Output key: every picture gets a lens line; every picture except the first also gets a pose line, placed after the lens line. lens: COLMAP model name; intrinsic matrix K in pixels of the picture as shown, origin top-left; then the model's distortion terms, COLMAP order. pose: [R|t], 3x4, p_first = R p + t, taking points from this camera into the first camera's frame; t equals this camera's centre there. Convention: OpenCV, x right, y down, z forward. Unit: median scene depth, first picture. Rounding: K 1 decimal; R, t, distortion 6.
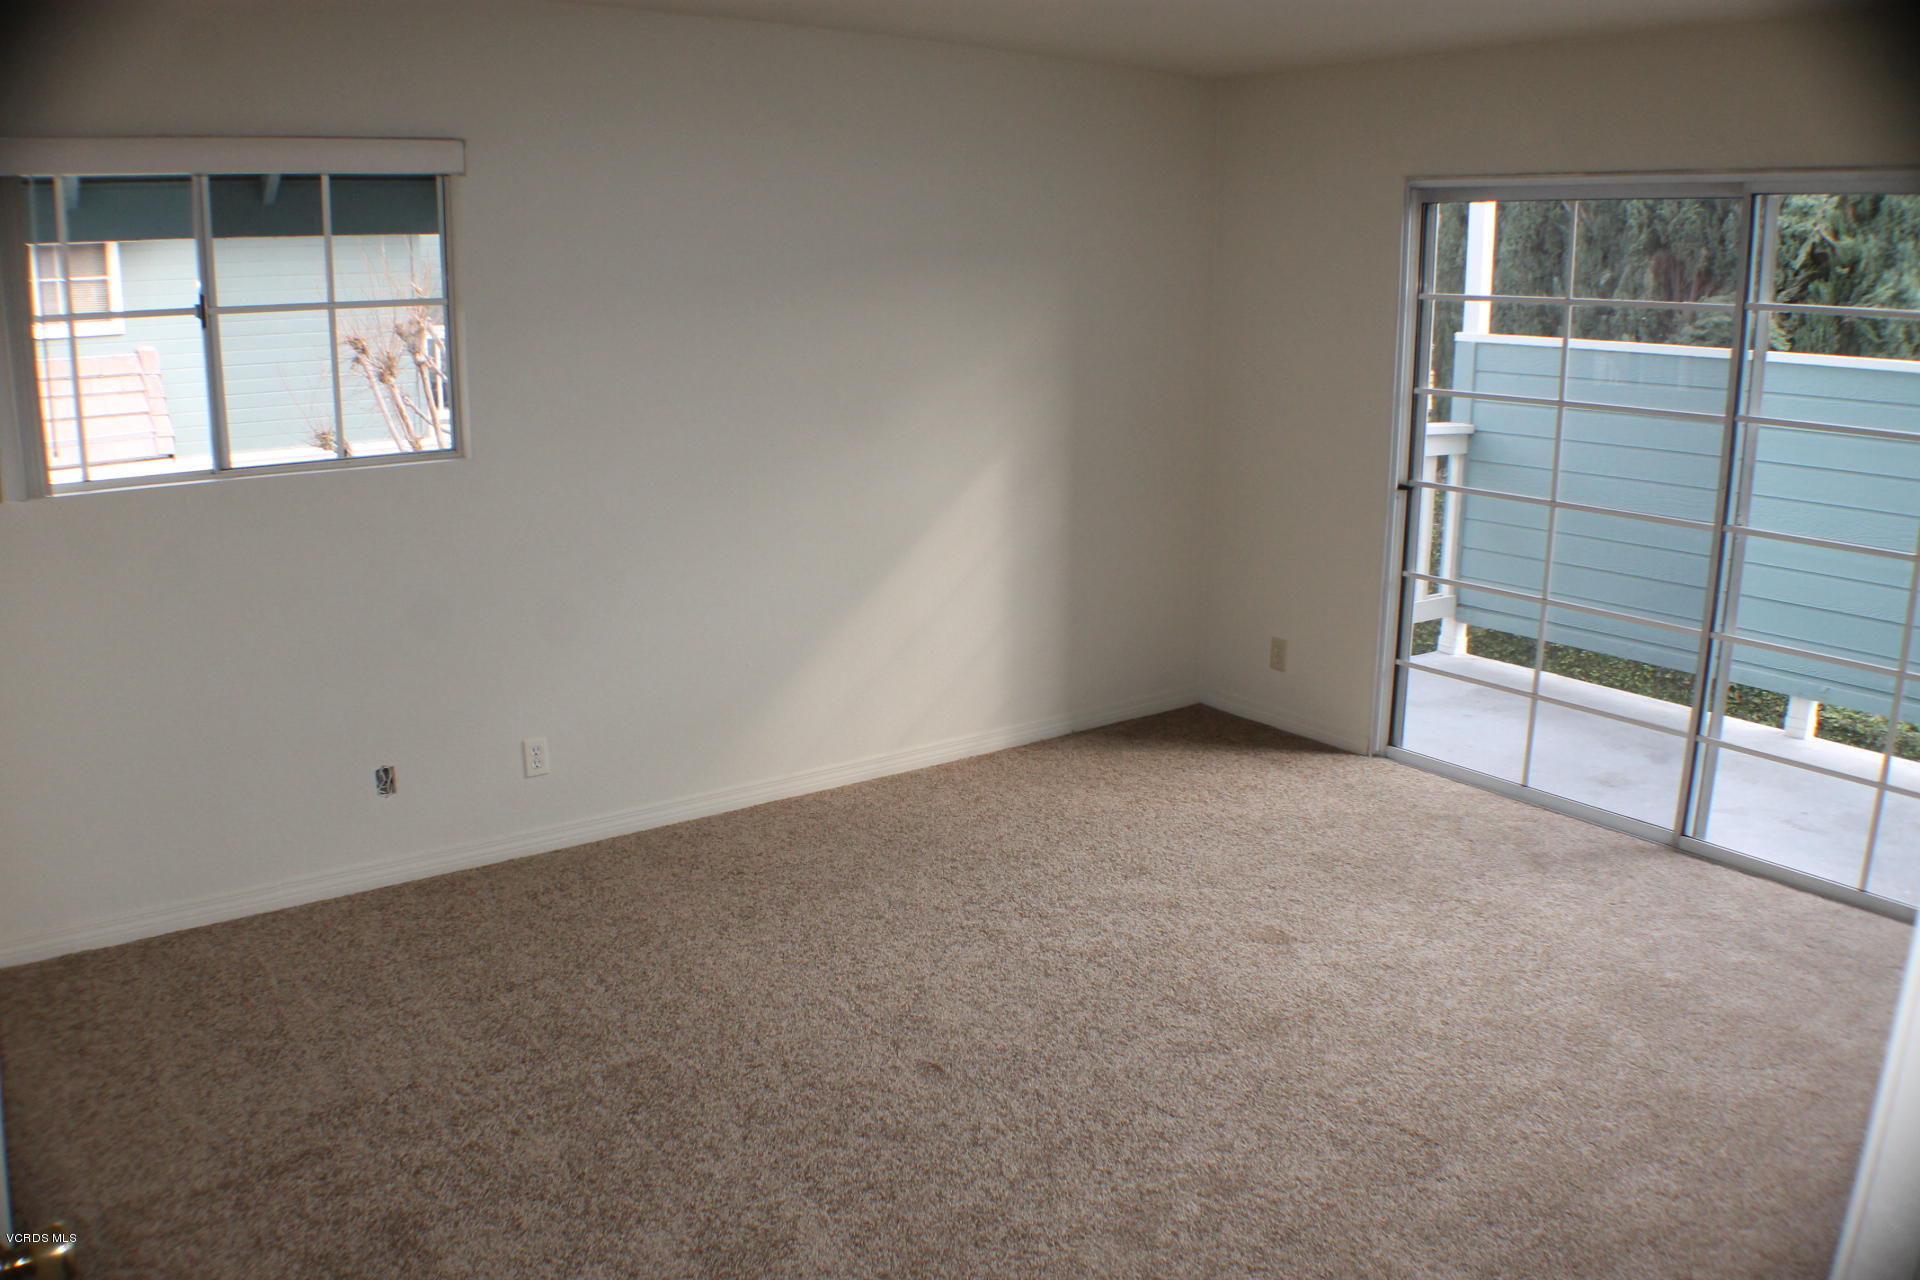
lens RADIAL K [[1428.0, 0, 952.0], [0, 1428.0, 648.7], [0, 0, 1]] dist [-0.204979, 0.071209]
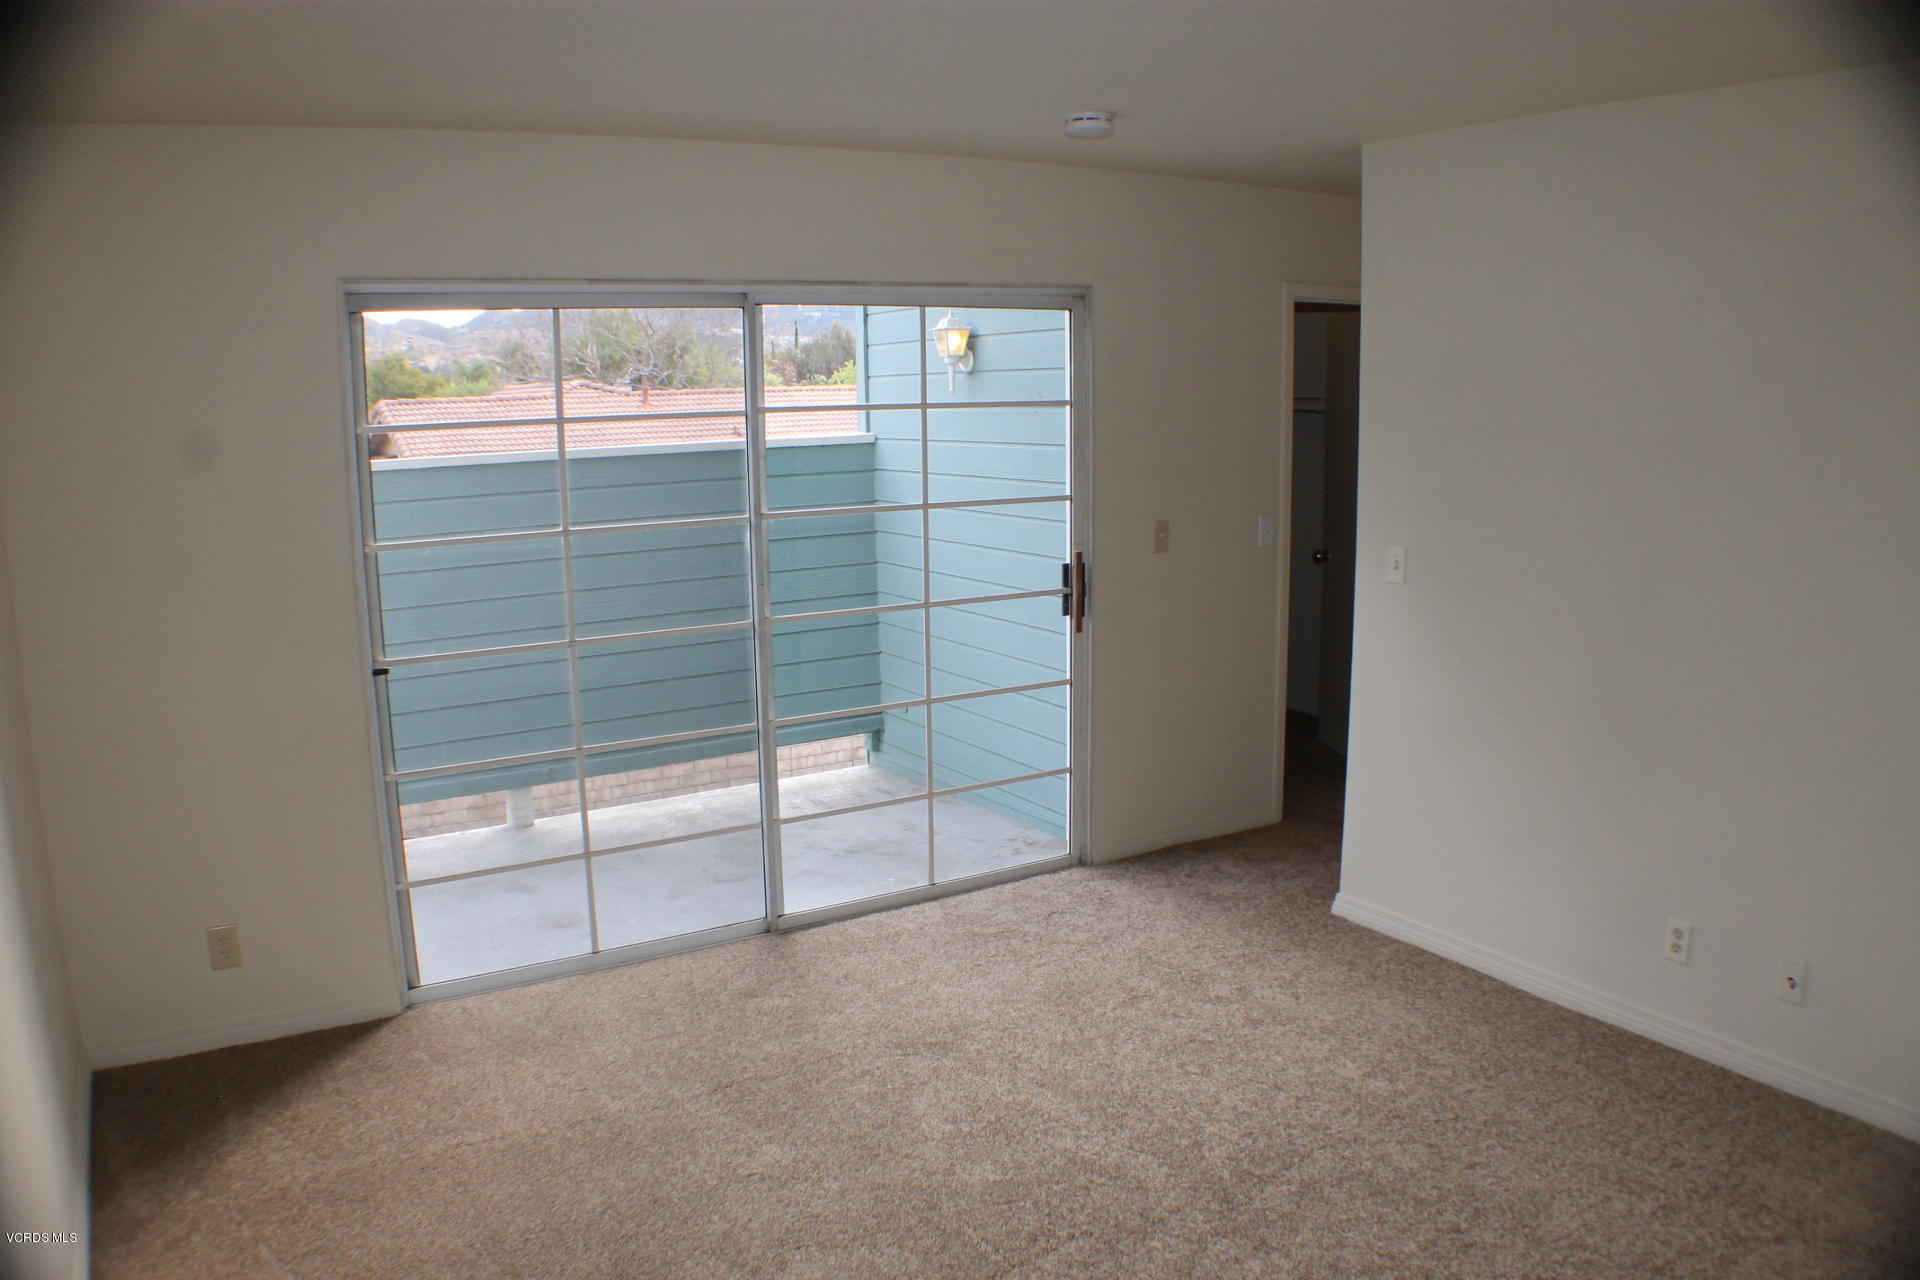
lens RADIAL K [[1428.0, 0, 952.0], [0, 1428.0, 648.7], [0, 0, 1]] dist [-0.204979, 0.071209]
pose [[0.093283, -0.184700, 0.978358, -0.364171], [0.255808, 0.954102, 0.155731, -0.150159], [-0.962217, 0.235744, 0.136249, 0.521490]]
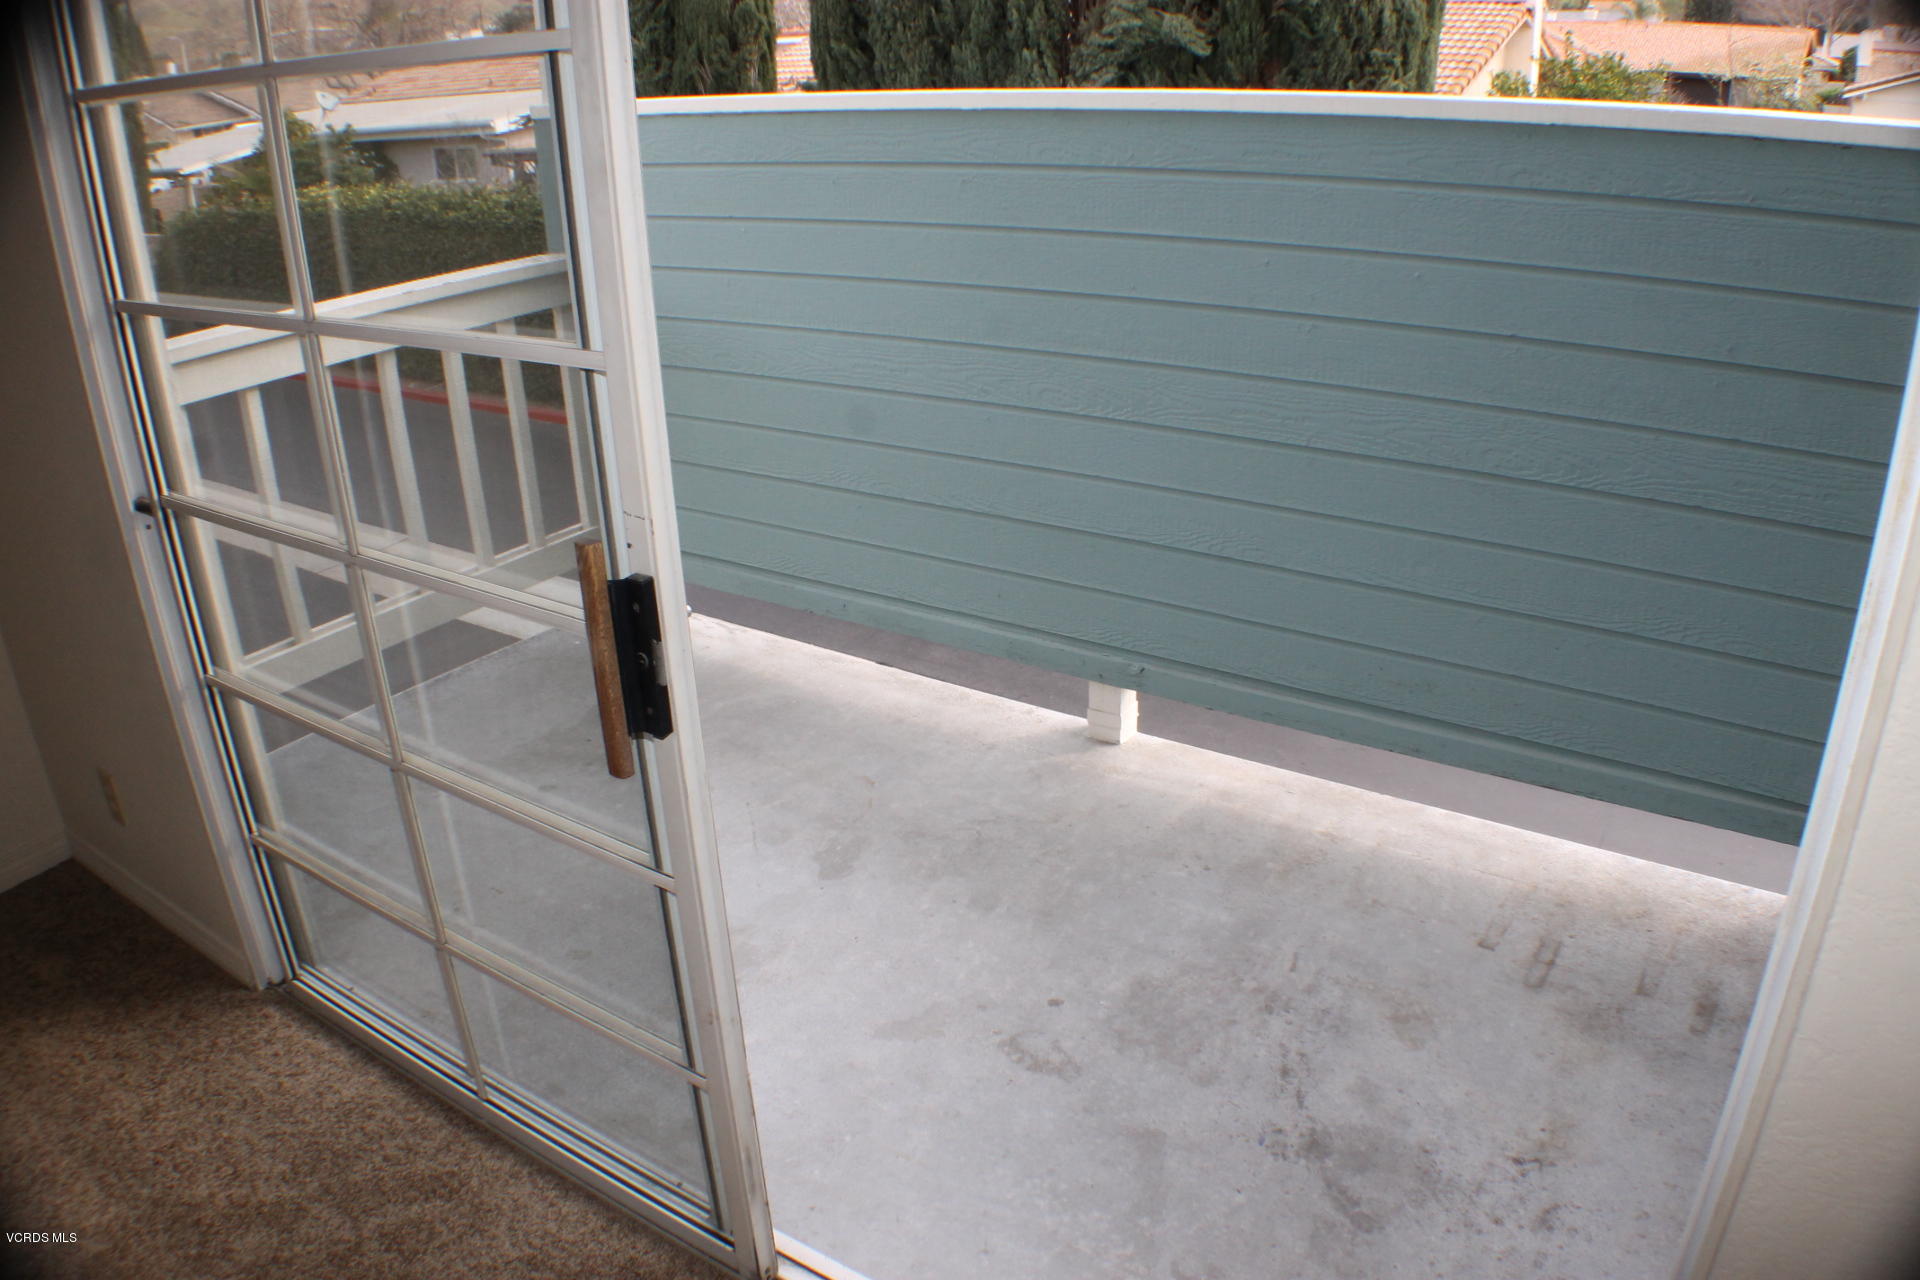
lens RADIAL K [[1428.0, 0, 952.0], [0, 1428.0, 648.7], [0, 0, 1]] dist [-0.204979, 0.071209]
pose [[0.943020, -0.172626, 0.284452, 0.402667], [0.120162, 0.973881, 0.192658, -0.111142], [-0.310280, -0.147500, 0.939133, 0.428250]]
